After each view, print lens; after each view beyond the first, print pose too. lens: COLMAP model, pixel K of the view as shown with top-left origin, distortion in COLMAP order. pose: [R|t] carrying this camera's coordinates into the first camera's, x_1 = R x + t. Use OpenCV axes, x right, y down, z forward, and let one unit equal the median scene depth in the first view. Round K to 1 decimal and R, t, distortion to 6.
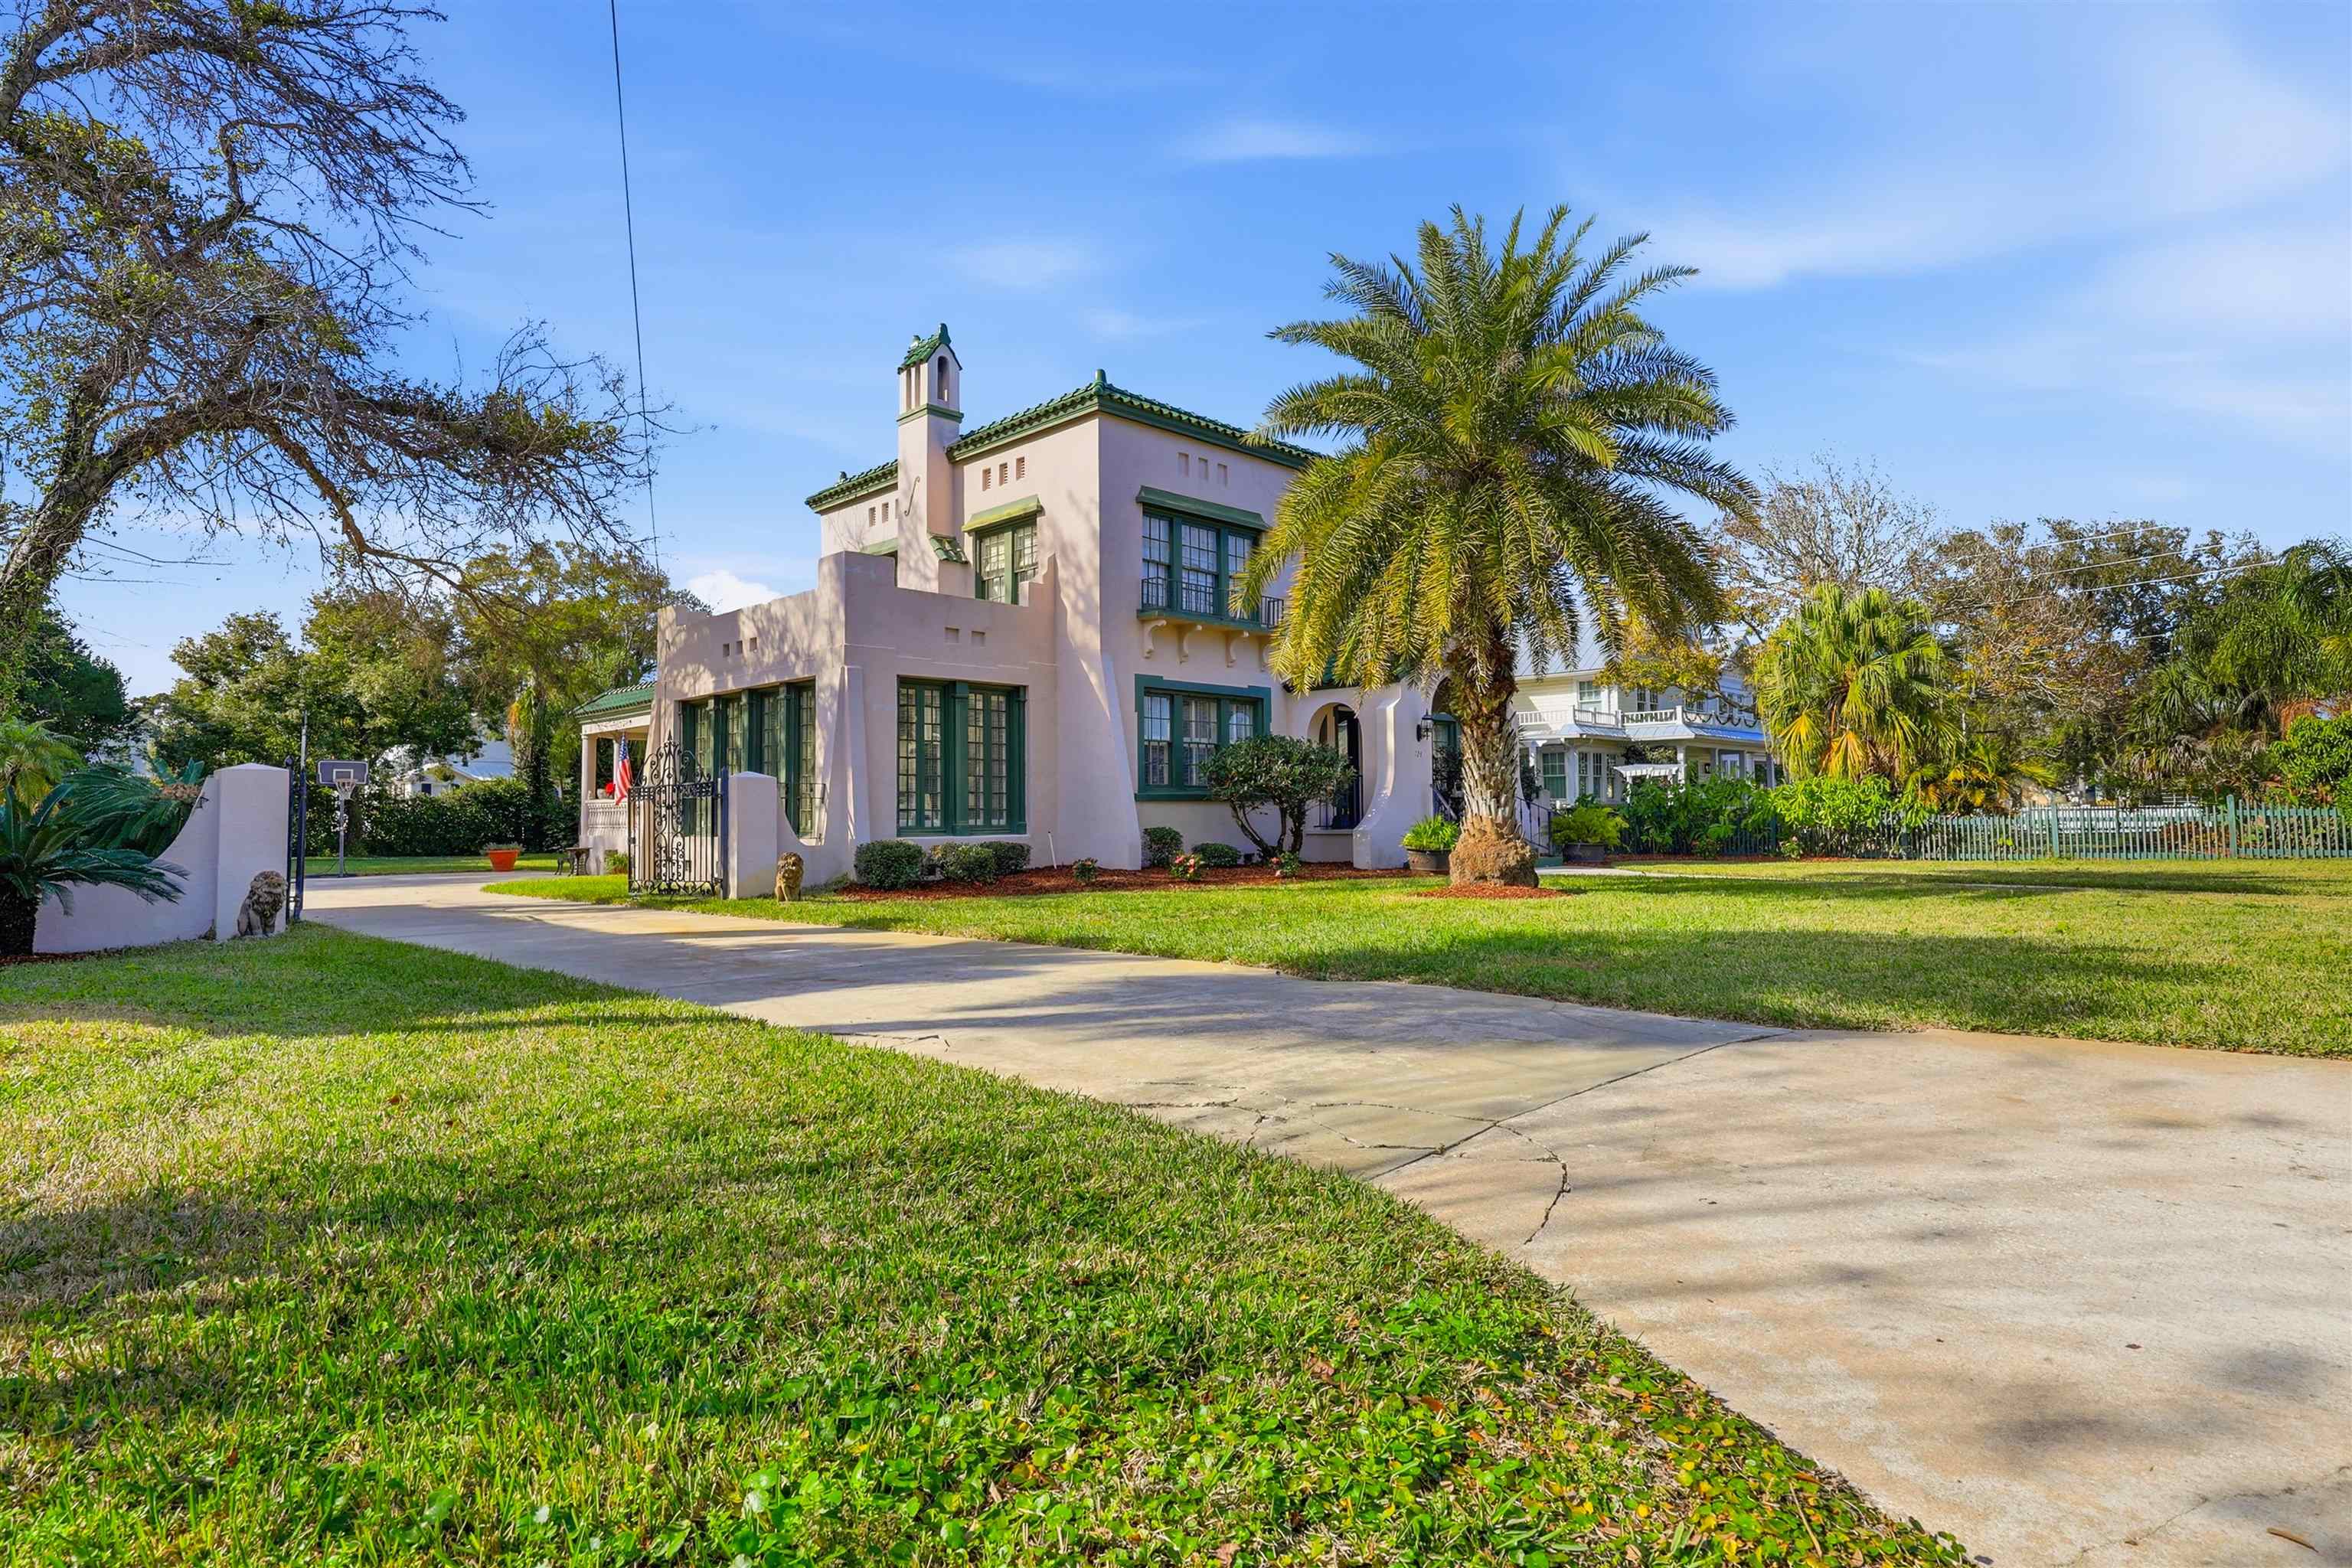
lens RADIAL K [[960.6, 0, 1157.4], [0, 960.6, 782.5], [0, 0, 1]] dist [-0.003197, 0.000318]
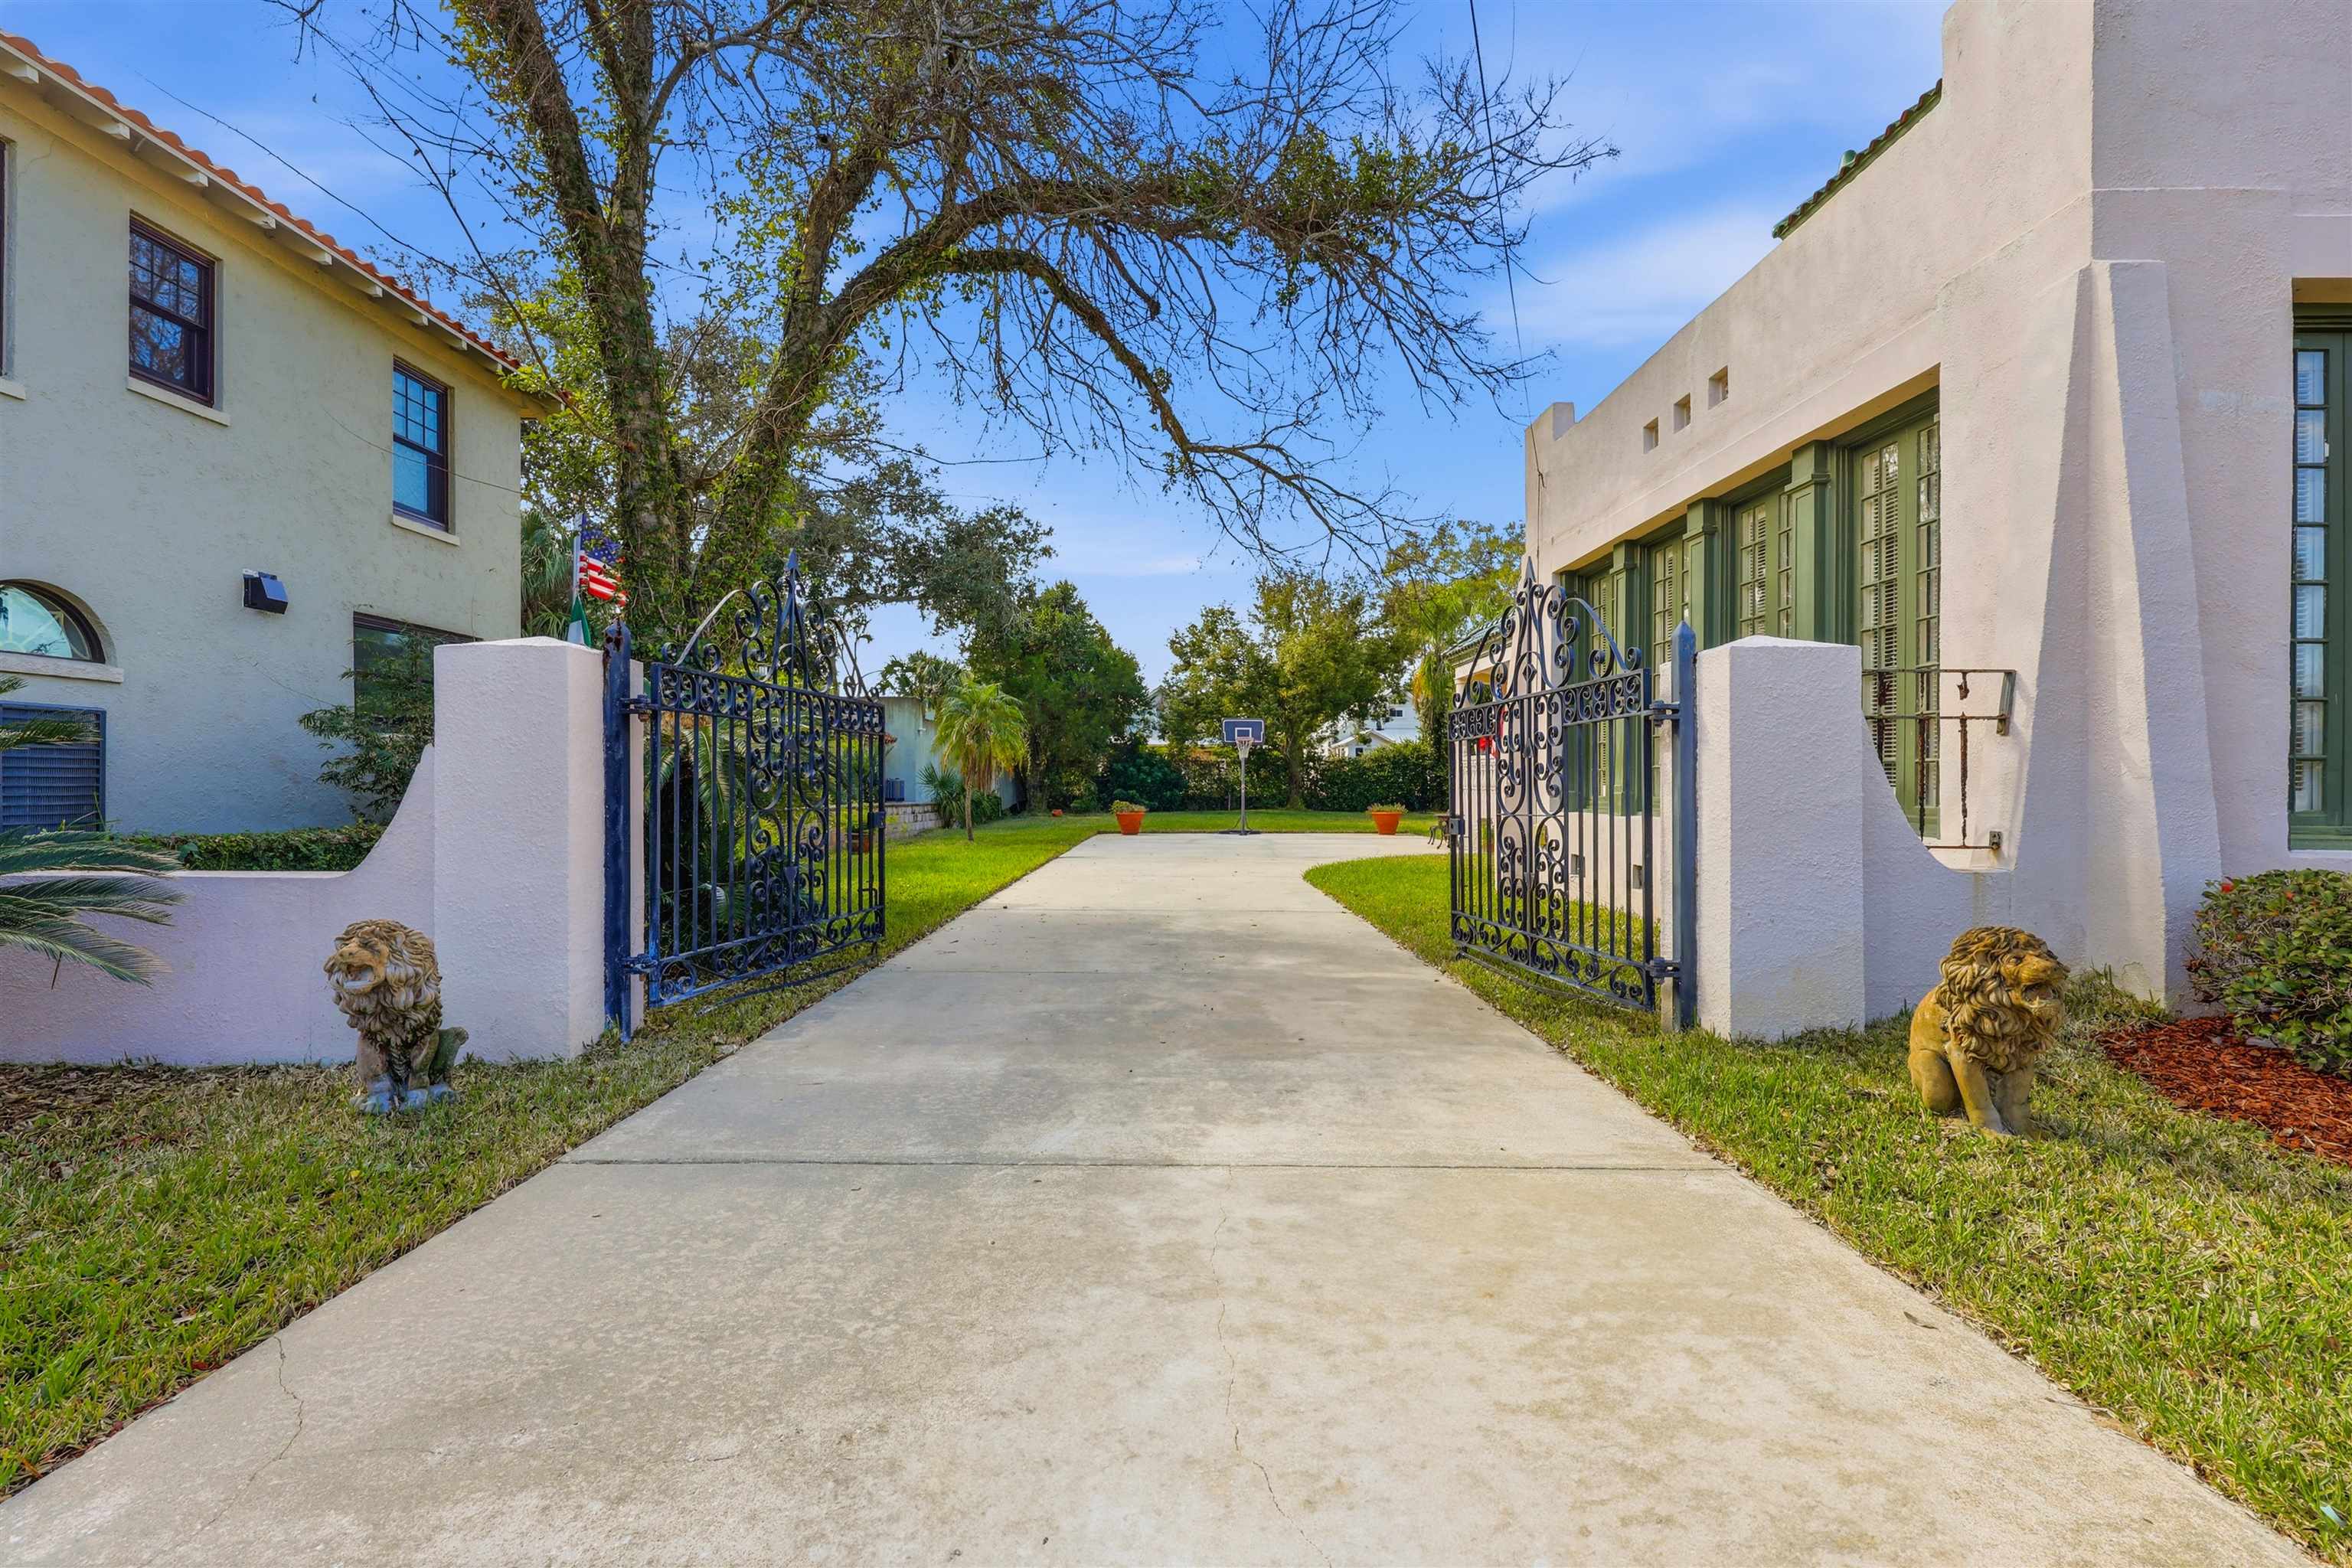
lens RADIAL K [[960.6, 0, 1161.3], [0, 960.6, 775.6], [0, 0, 1]] dist [-0.003197, 0.000318]
pose [[0.648366, 0.005368, -0.761310, -0.176282], [0.019488, 0.999530, 0.023645, 0.013490], [0.761079, -0.030167, 0.647957, 0.362743]]
